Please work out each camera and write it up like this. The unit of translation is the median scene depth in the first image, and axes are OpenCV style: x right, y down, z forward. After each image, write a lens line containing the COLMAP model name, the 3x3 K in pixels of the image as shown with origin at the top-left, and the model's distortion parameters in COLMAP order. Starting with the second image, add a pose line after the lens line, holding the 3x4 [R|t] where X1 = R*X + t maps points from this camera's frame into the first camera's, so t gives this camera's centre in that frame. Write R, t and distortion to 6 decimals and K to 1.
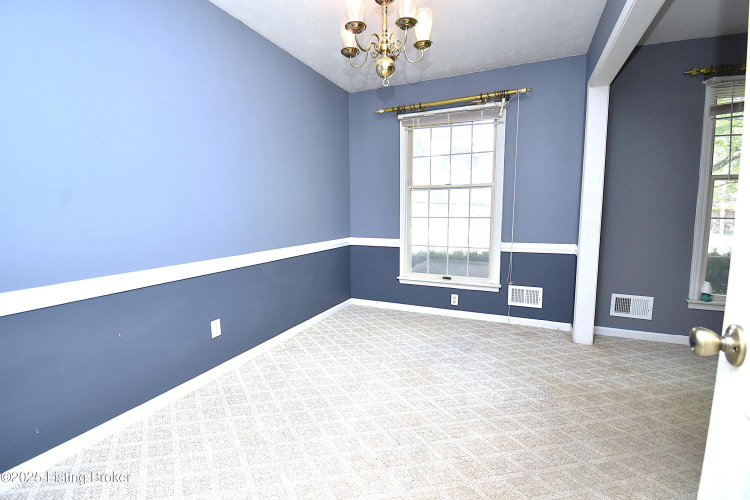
lens RADIAL K [[345.3, 0, 371.9], [0, 345.3, 246.4], [0, 0, 1]] dist [0.028366, -0.031096]
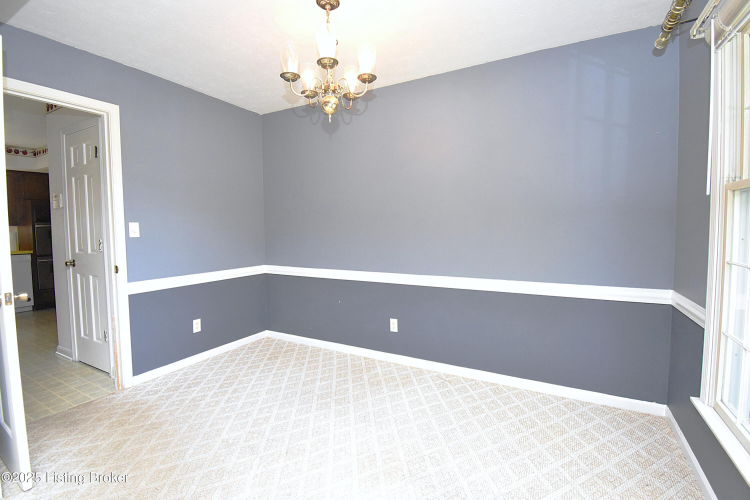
lens RADIAL K [[345.3, 0, 371.9], [0, 345.3, 246.4], [0, 0, 1]] dist [0.028366, -0.031096]
pose [[-0.103933, 0.055470, -0.993036, 0.709660], [-0.096260, 0.993195, 0.065554, -0.117302], [0.989915, 0.102403, -0.097887, 0.842280]]
